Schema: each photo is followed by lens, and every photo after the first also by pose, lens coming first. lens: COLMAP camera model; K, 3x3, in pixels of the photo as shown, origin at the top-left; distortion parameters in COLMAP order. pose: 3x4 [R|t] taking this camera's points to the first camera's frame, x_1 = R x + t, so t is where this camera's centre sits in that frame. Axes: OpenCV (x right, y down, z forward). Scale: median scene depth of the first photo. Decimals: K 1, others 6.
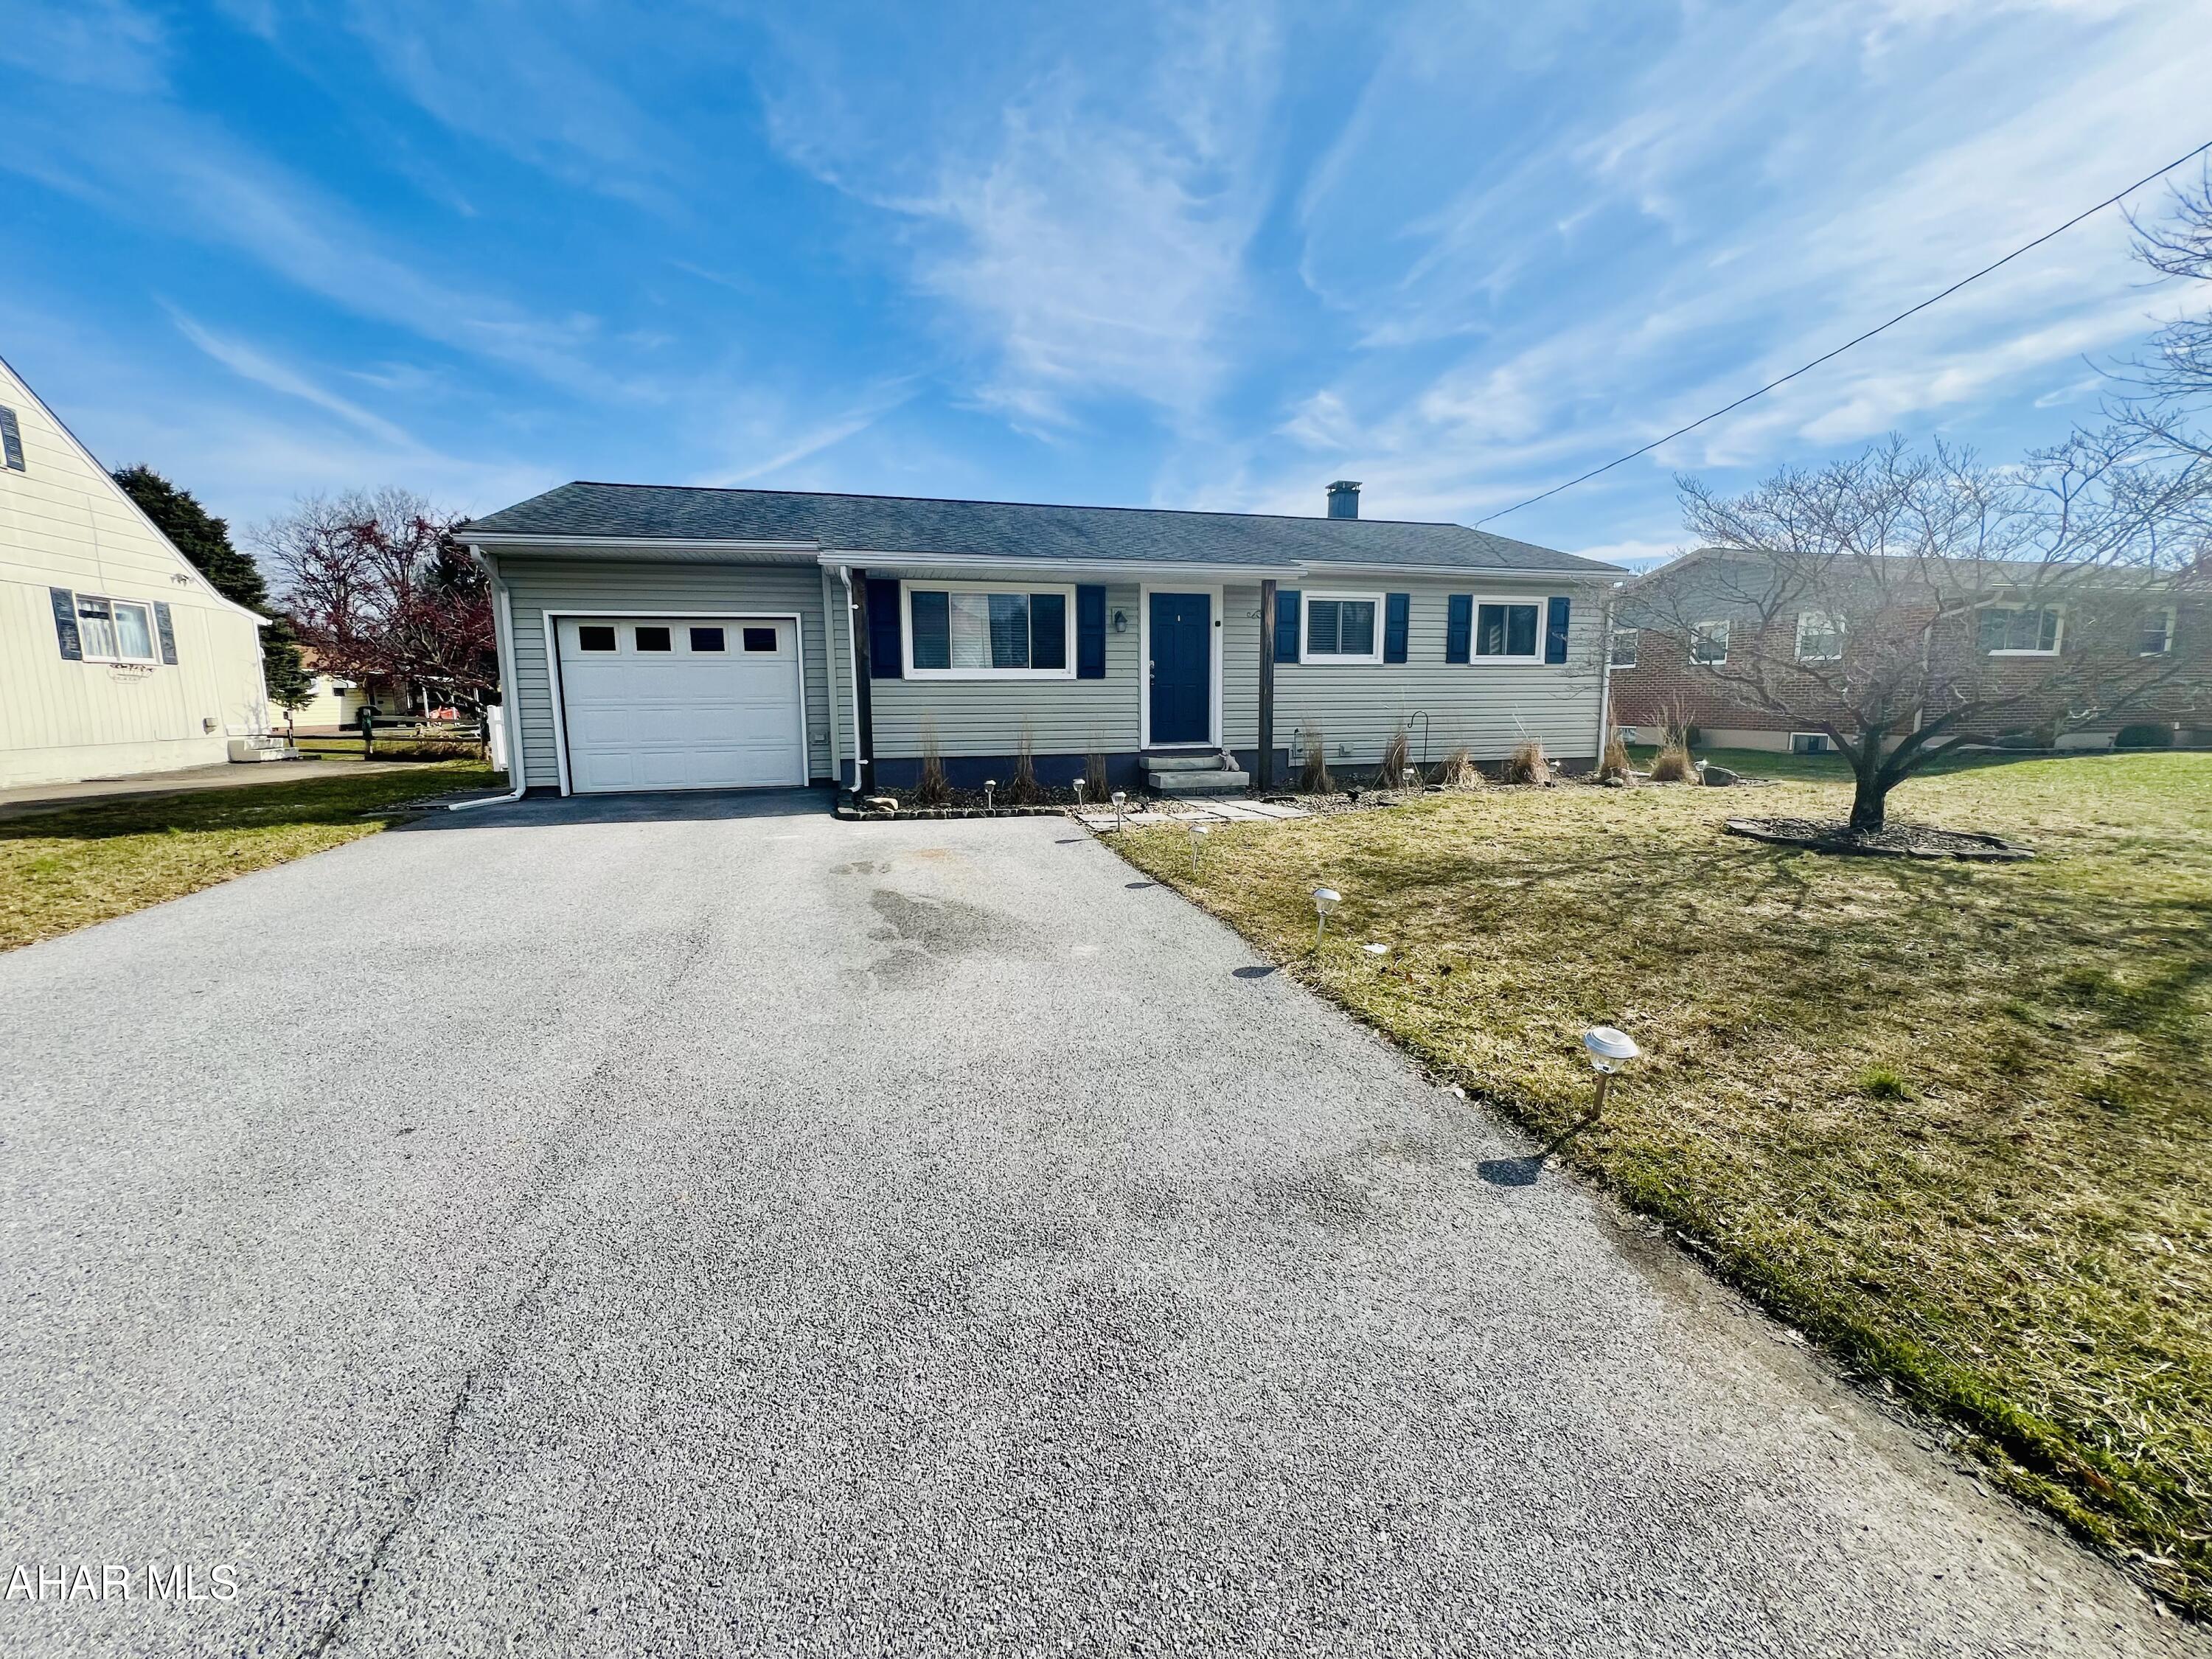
lens RADIAL K [[885.7, 0, 1106.1], [0, 885.7, 828.3], [0, 0, 1]] dist [-0.000850, 0.000131]
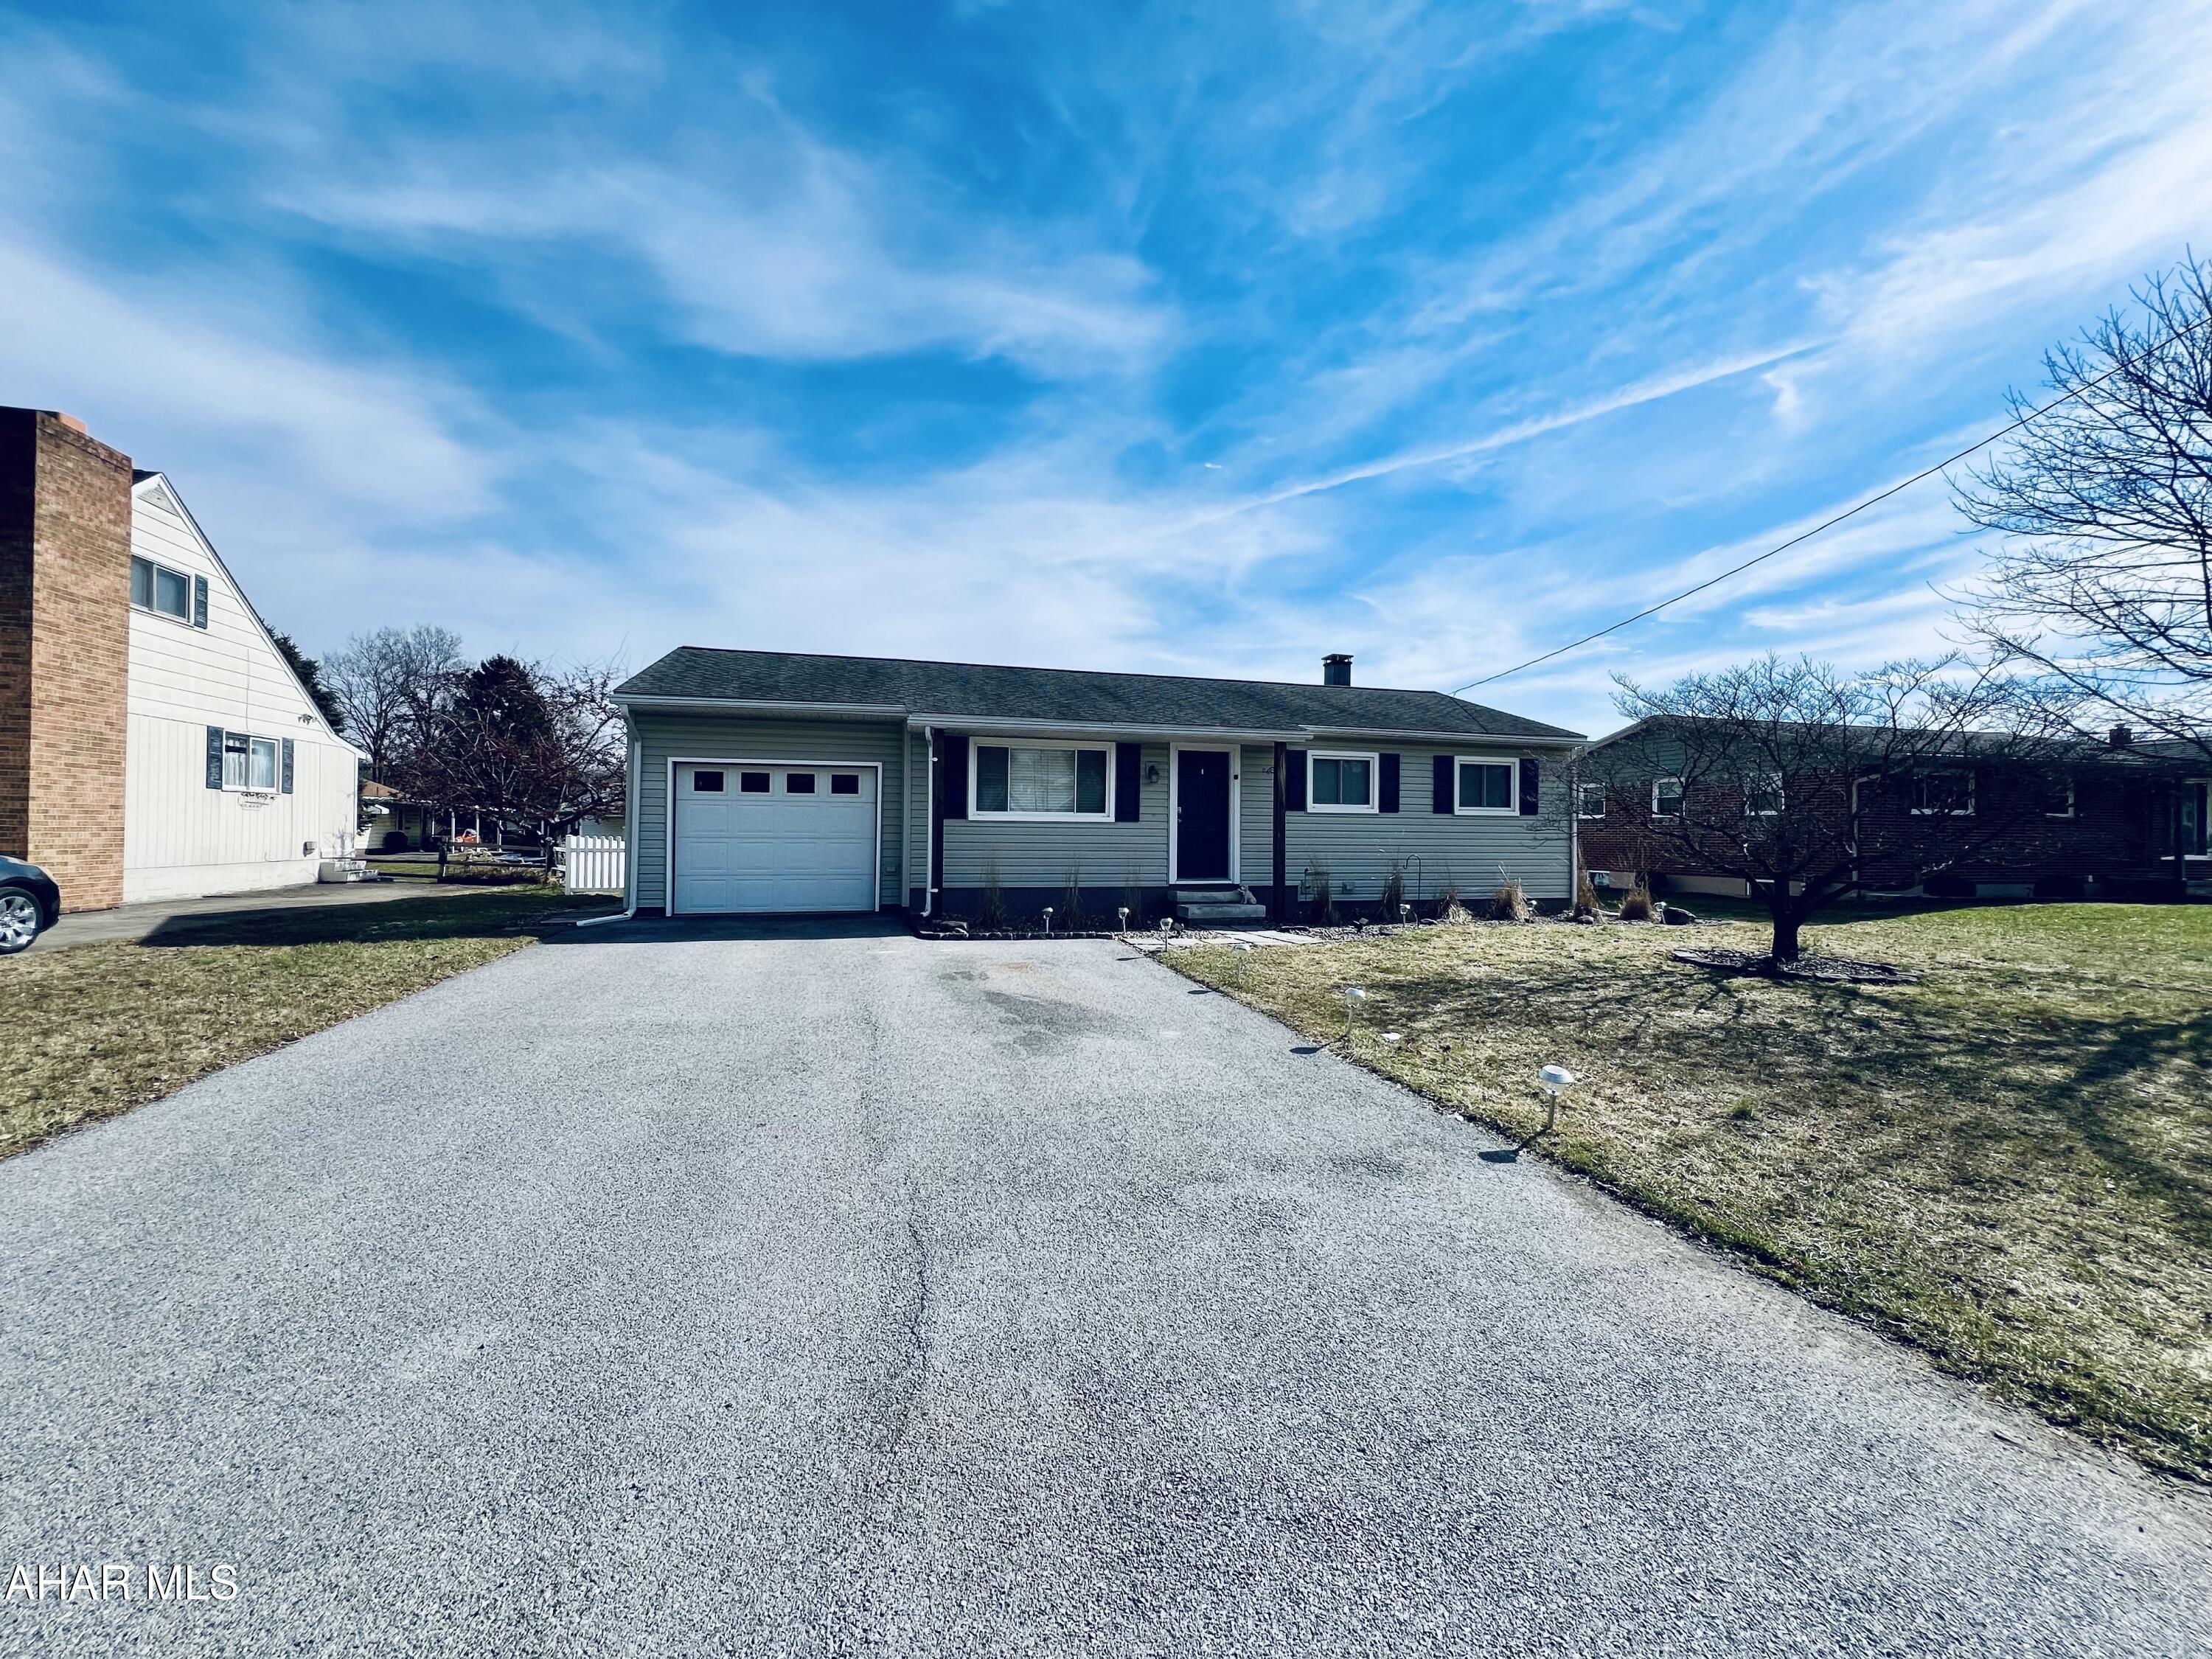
lens RADIAL K [[885.7, 0, 1106.1], [0, 885.7, 828.3], [0, 0, 1]] dist [-0.000850, 0.000131]
pose [[0.999804, 0.017300, 0.009650, -0.072224], [-0.015619, 0.988074, -0.153187, 0.020882], [-0.012185, 0.153006, 0.988150, -0.178359]]
